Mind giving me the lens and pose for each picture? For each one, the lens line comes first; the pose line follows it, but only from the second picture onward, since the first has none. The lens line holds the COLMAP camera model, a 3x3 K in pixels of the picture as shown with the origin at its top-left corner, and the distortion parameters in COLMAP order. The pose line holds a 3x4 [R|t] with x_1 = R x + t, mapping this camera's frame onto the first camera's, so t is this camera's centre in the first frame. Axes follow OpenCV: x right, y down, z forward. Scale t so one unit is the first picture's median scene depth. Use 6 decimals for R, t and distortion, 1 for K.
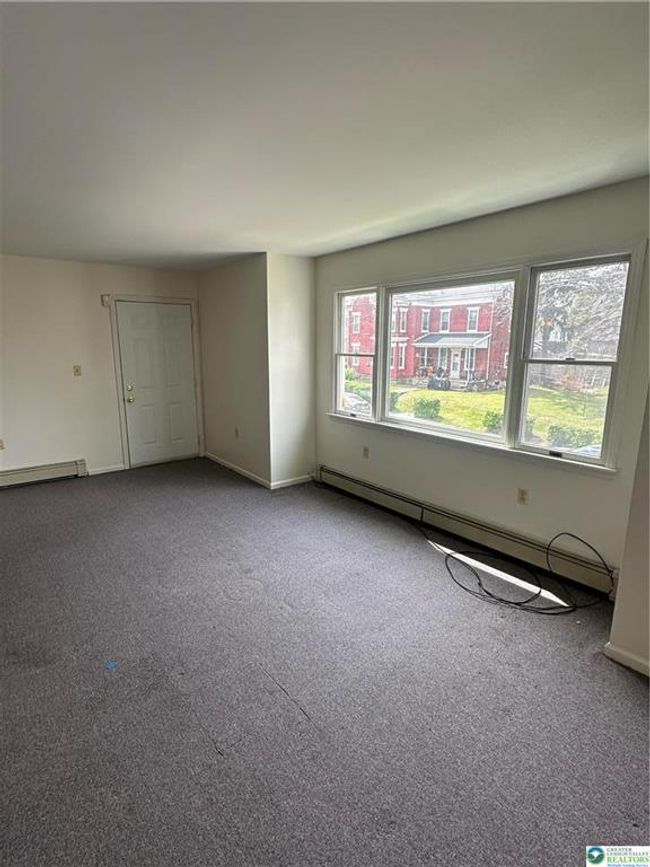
lens RADIAL K [[429.9, 0, 326.8], [0, 429.9, 433.6], [0, 0, 1]] dist [-0.000872, -0.000057]
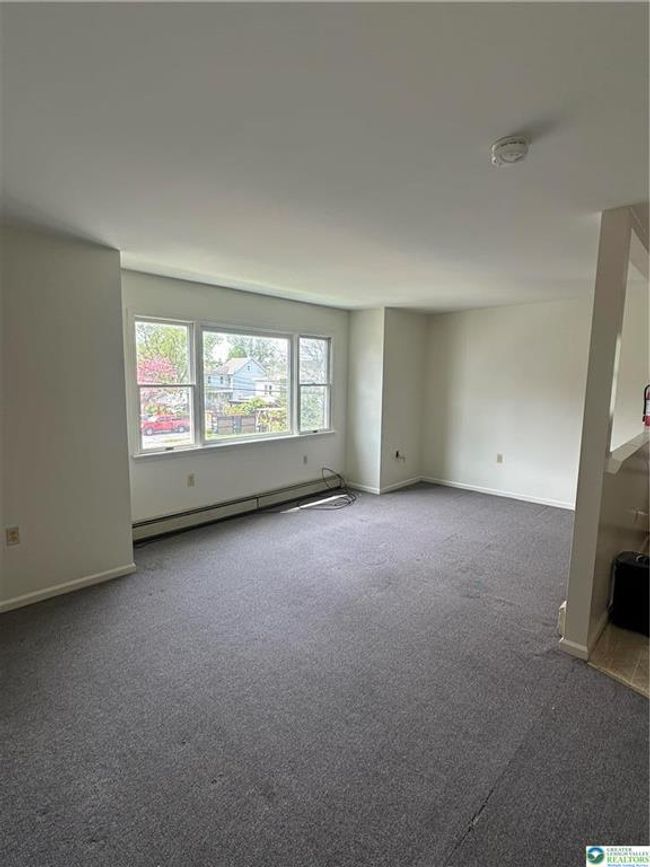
lens RADIAL K [[429.9, 0, 326.4], [0, 429.9, 431.7], [0, 0, 1]] dist [-0.000872, -0.000057]
pose [[-0.139490, -0.137959, 0.980566, -1.196225], [0.181722, 0.969863, 0.162304, -0.223035], [-0.973406, 0.200830, -0.110216, 1.000798]]
